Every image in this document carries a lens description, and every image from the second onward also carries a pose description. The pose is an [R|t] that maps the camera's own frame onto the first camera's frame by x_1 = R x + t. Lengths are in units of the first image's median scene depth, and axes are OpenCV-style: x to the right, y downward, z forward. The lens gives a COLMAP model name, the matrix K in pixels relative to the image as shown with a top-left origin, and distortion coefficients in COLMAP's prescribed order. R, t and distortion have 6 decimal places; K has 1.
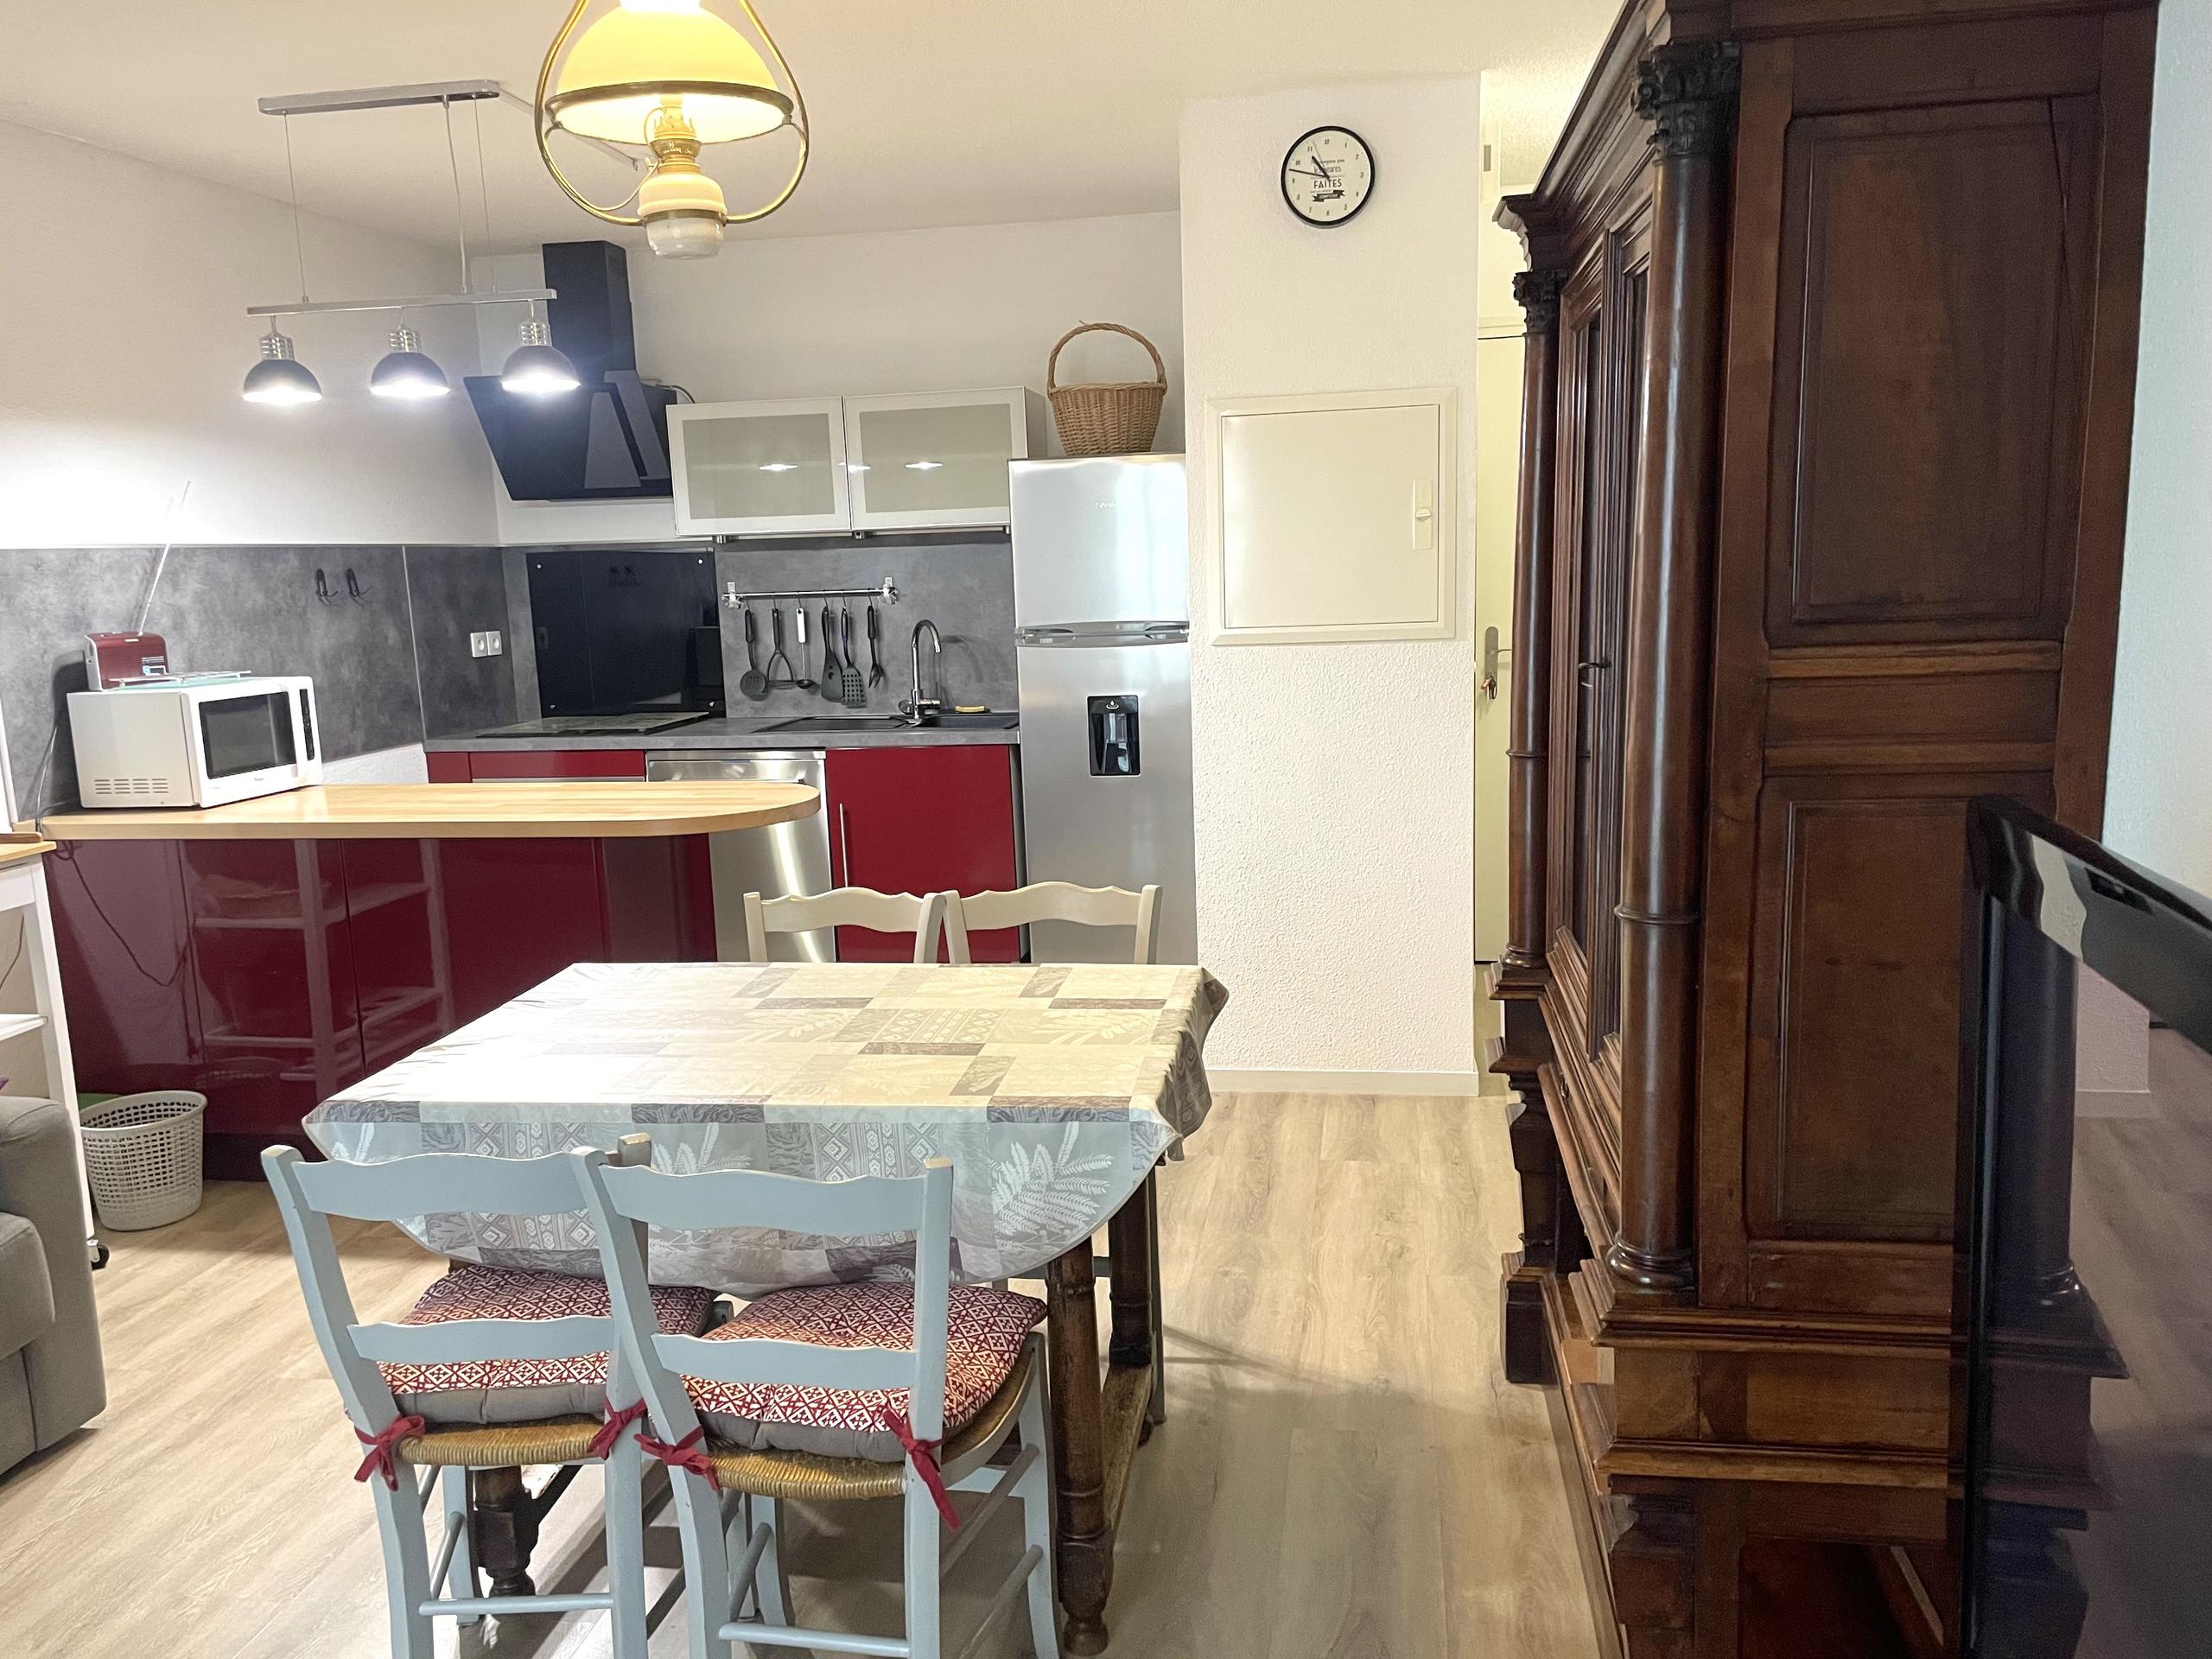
lens RADIAL K [[1667.7, 0, 1093.2], [0, 1667.7, 834.2], [0, 0, 1]] dist [0.094230, -0.115783]
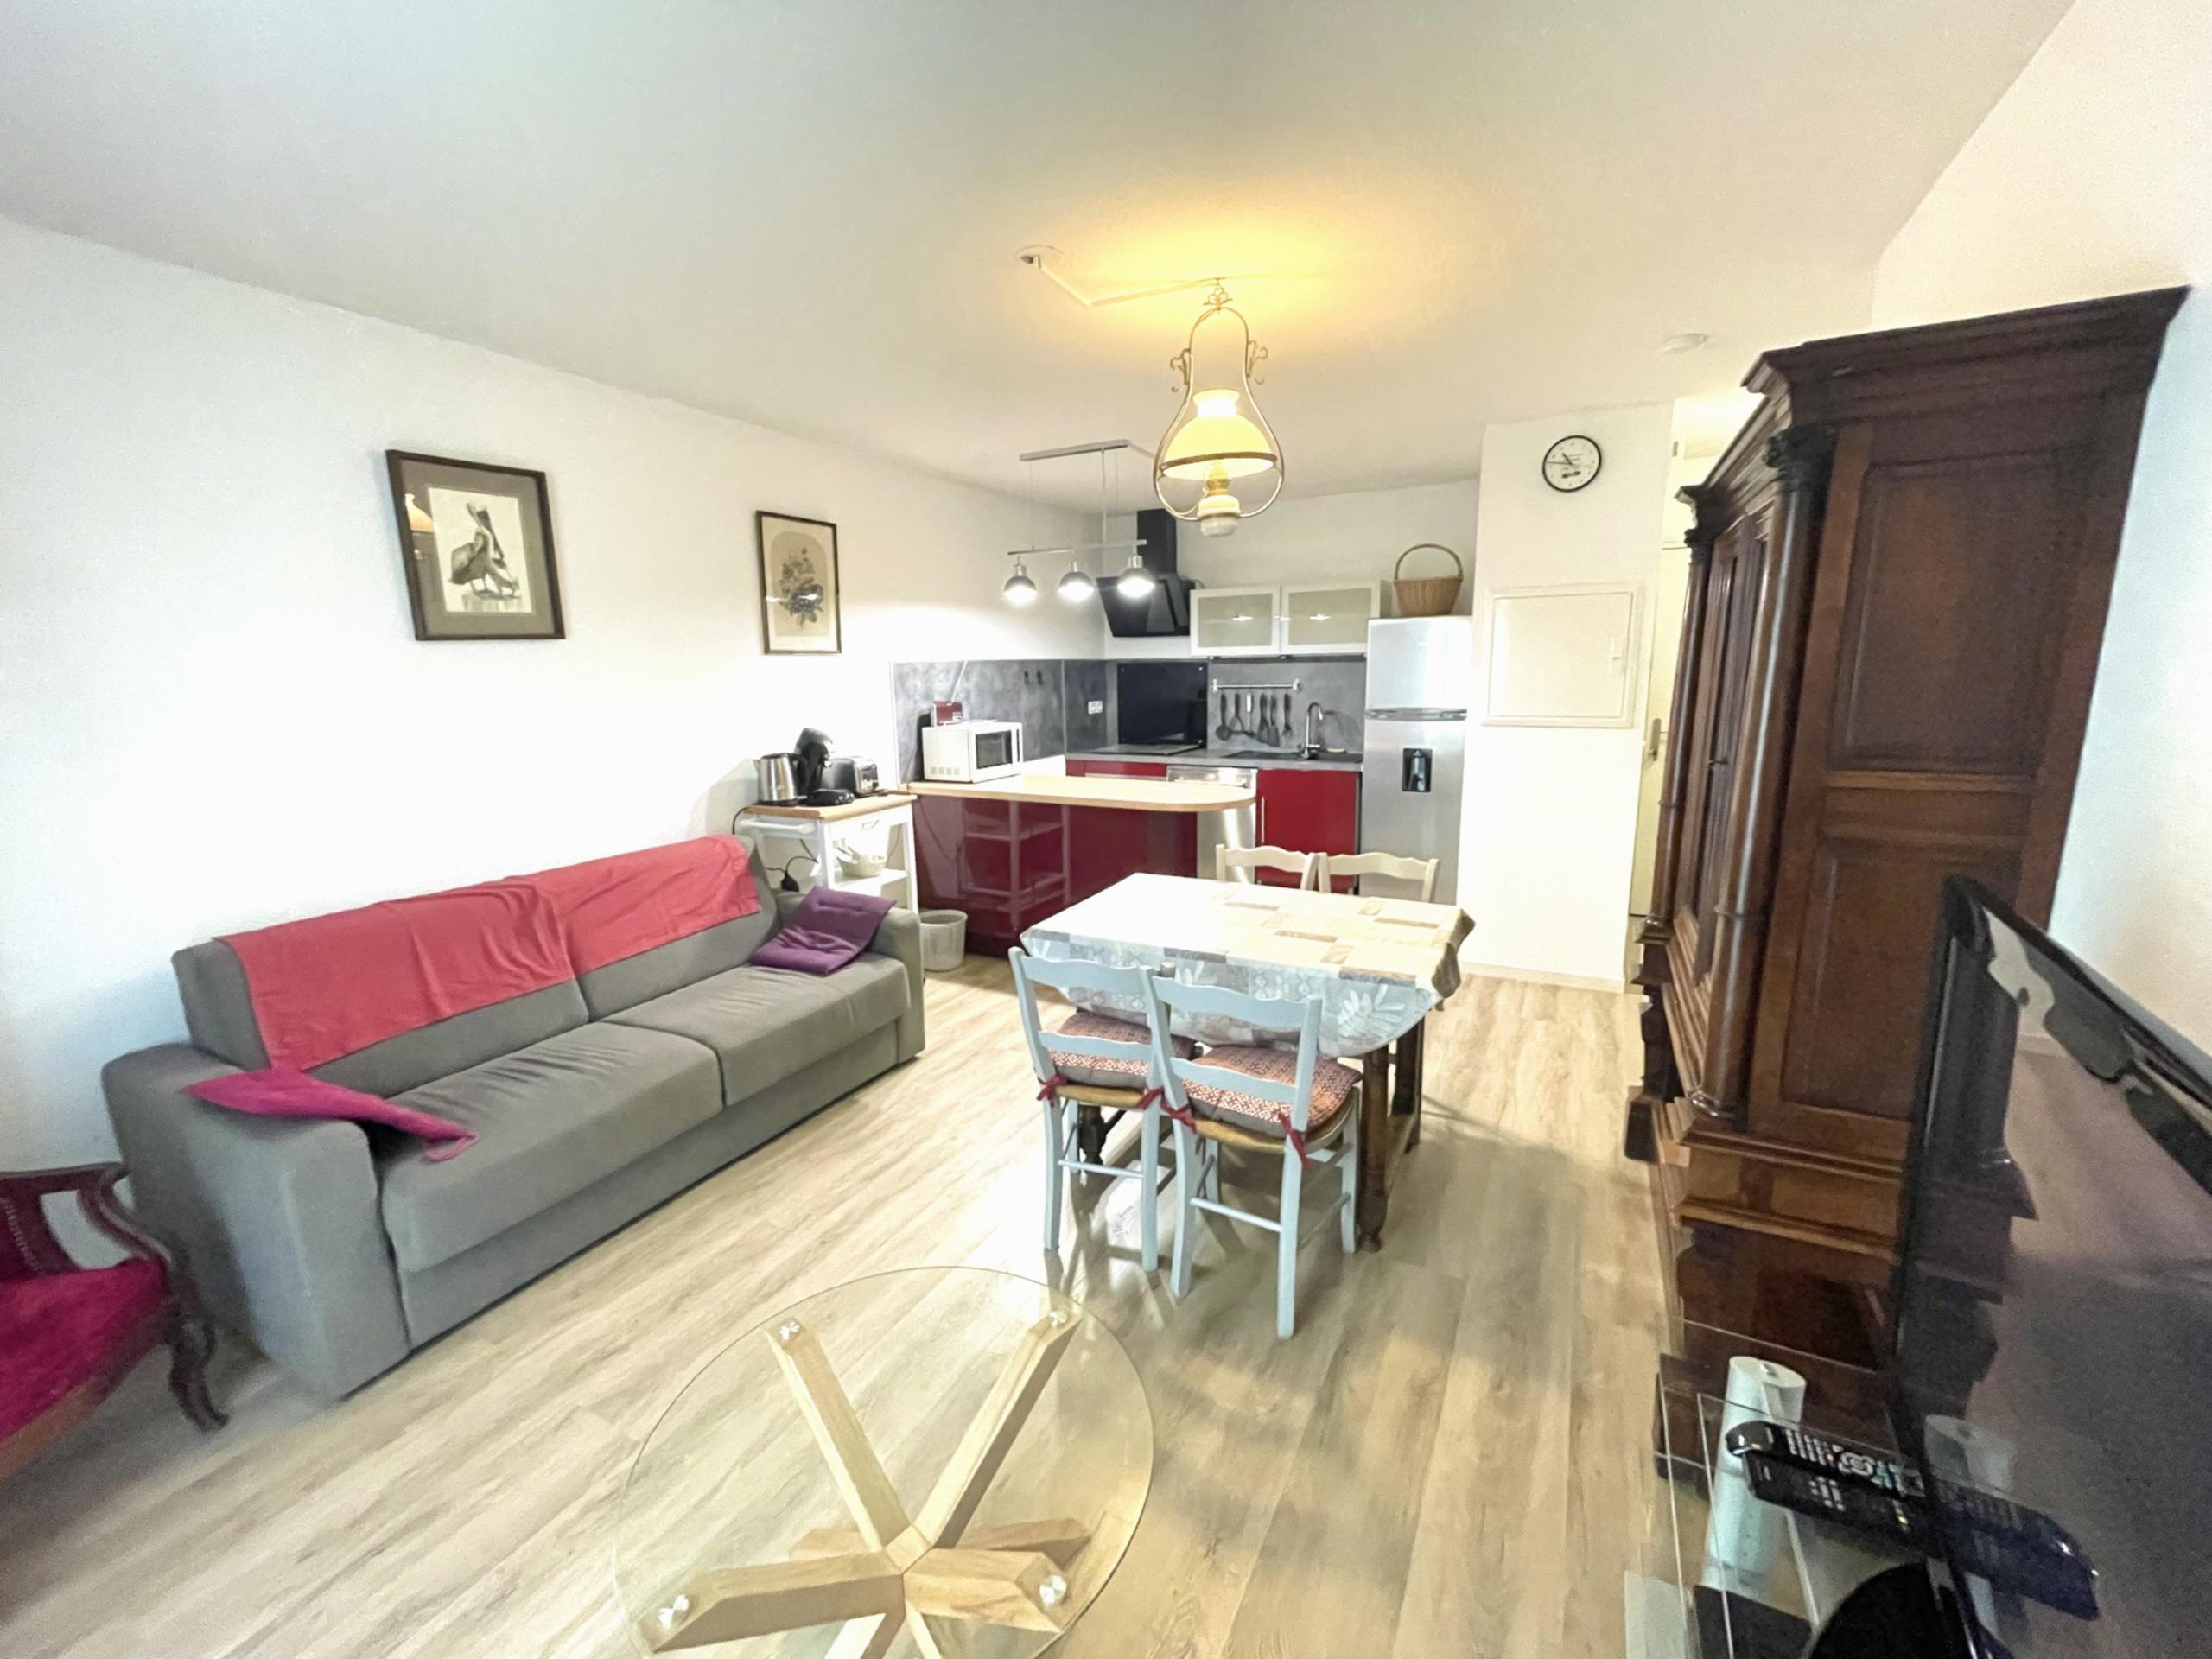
lens RADIAL K [[892.3, 0, 1104.8], [0, 892.3, 825.5], [0, 0, 1]] dist [-0.001738, -0.000080]
pose [[0.948181, 0.075887, -0.308535, -0.007745], [-0.068693, 0.997054, 0.034127, -0.012902], [0.310216, -0.011165, 0.950601, -0.042371]]
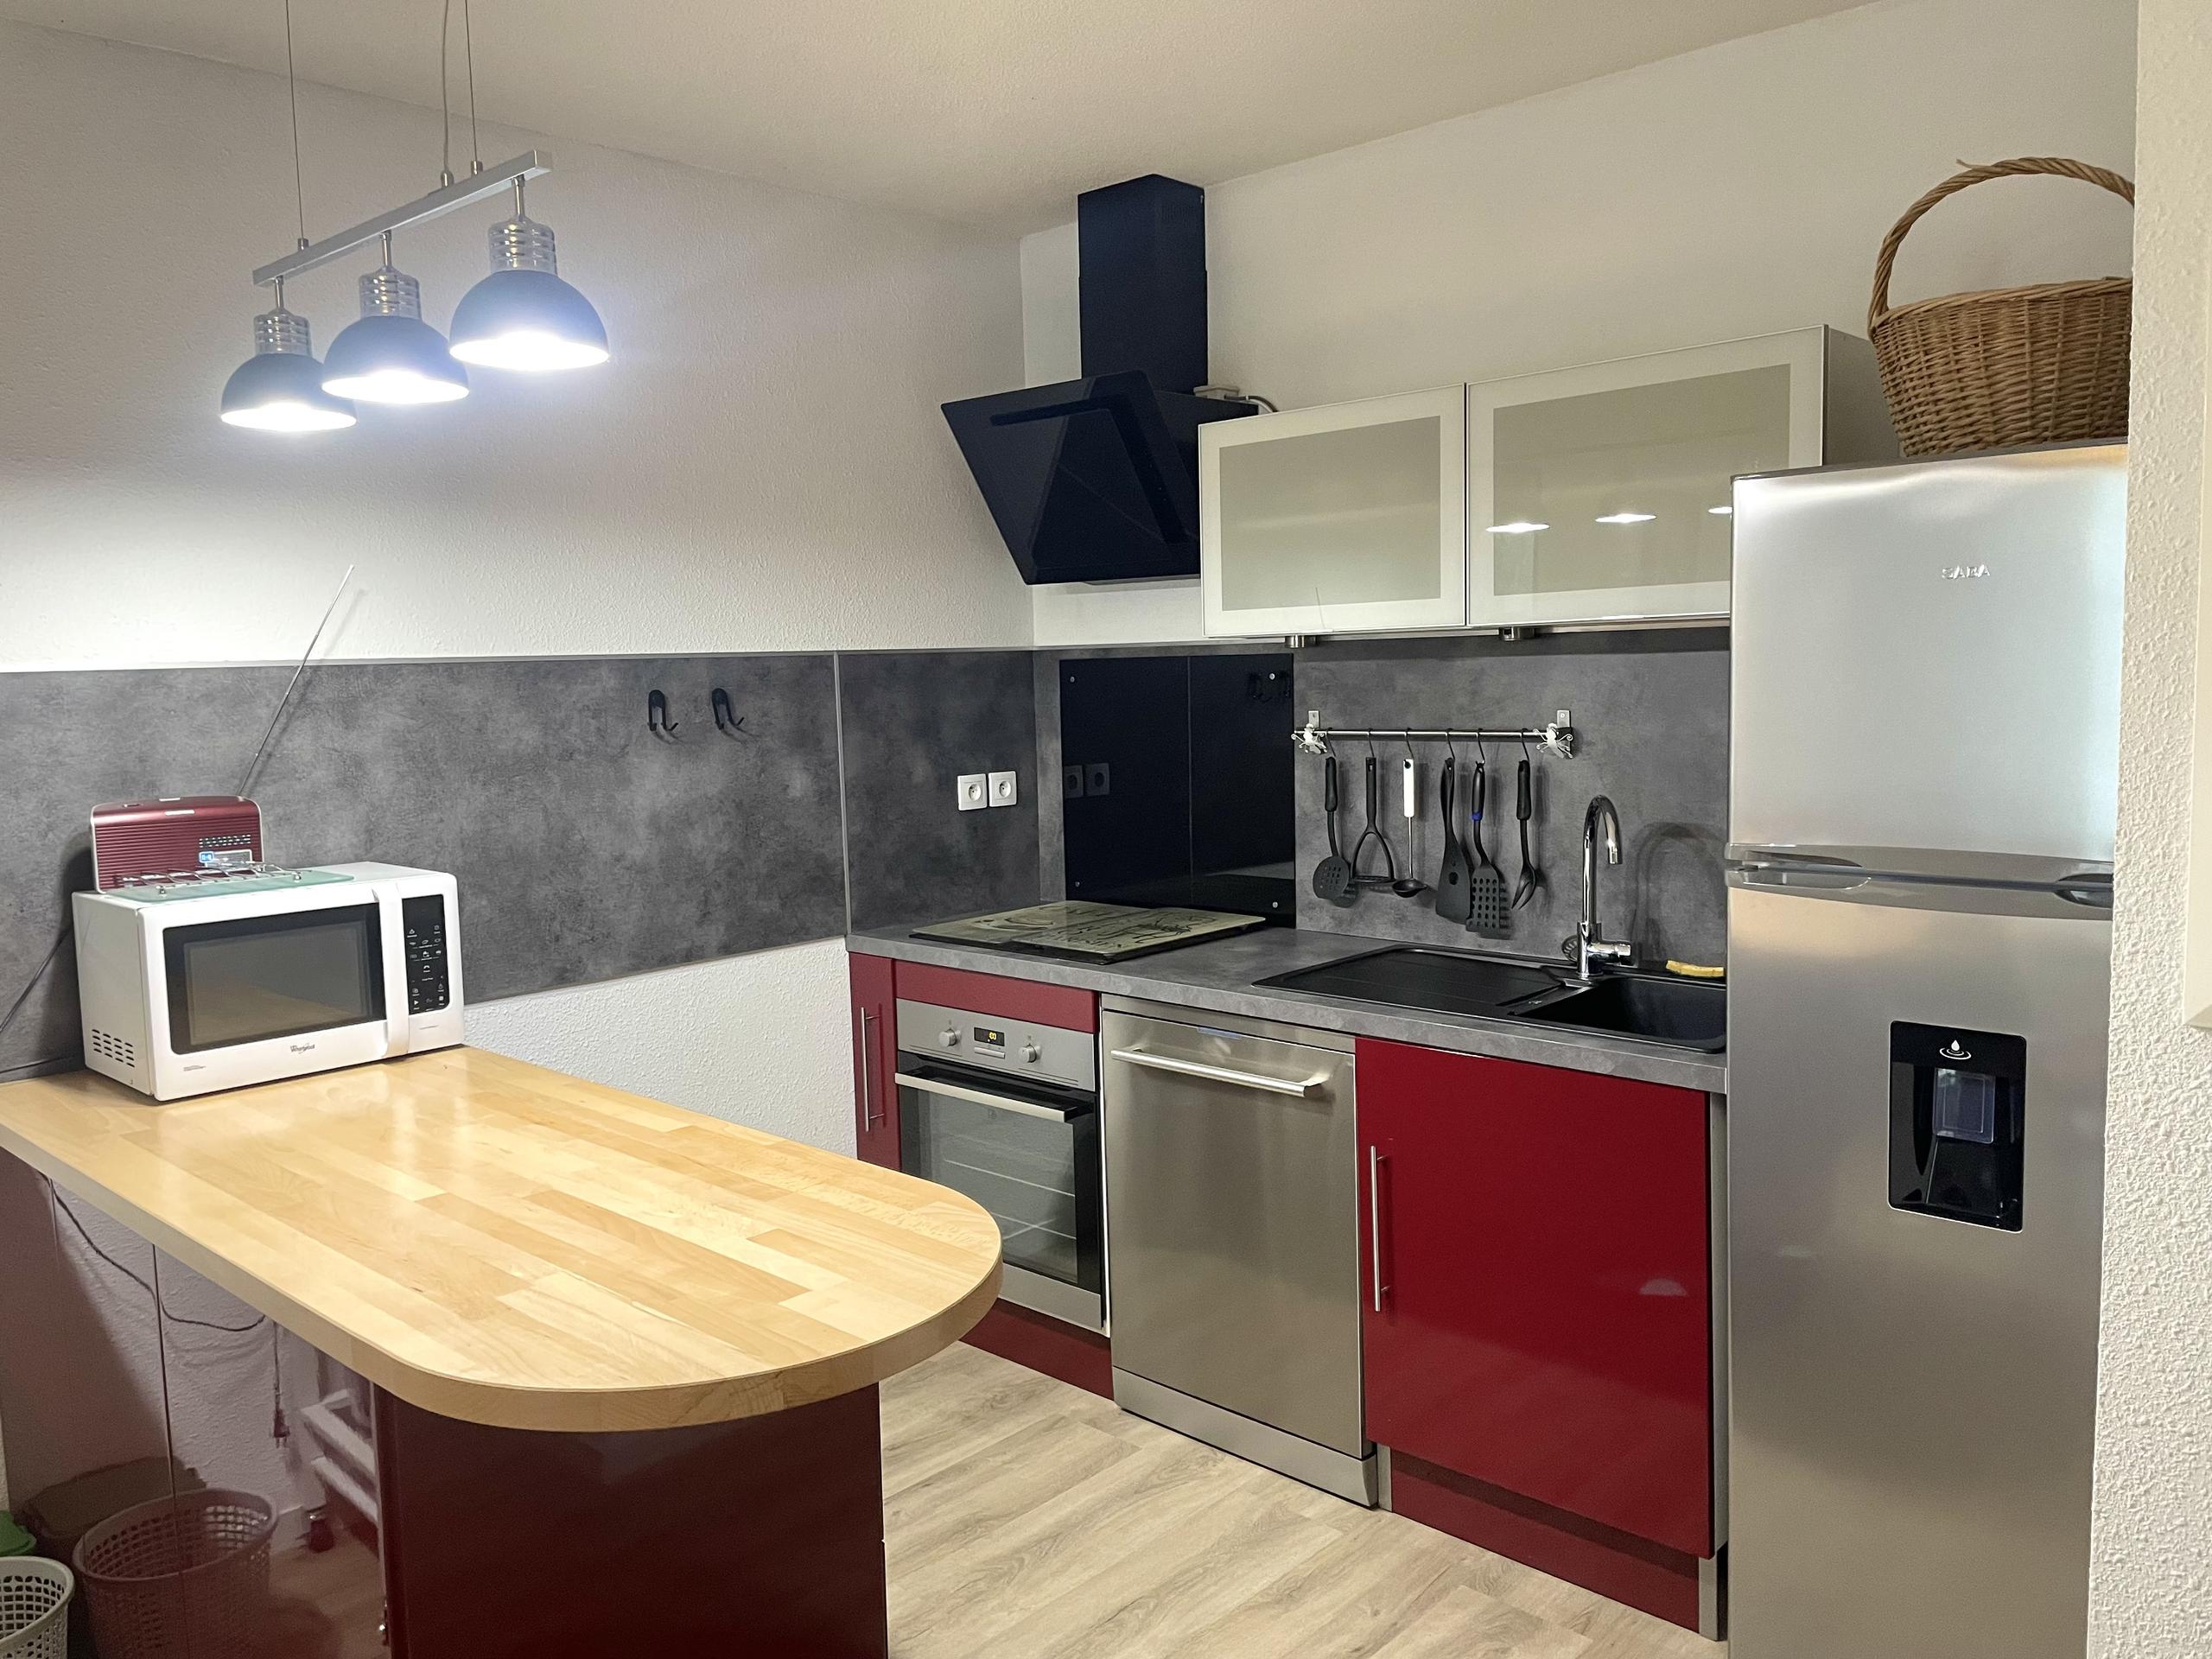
lens RADIAL K [[1667.7, 0, 1093.2], [0, 1667.7, 834.2], [0, 0, 1]] dist [0.094230, -0.115783]
pose [[0.834145, 0.070513, -0.547019, 0.084443], [-0.092882, 0.995588, -0.013300, -0.147037], [0.543668, 0.061902, 0.837015, 0.738779]]
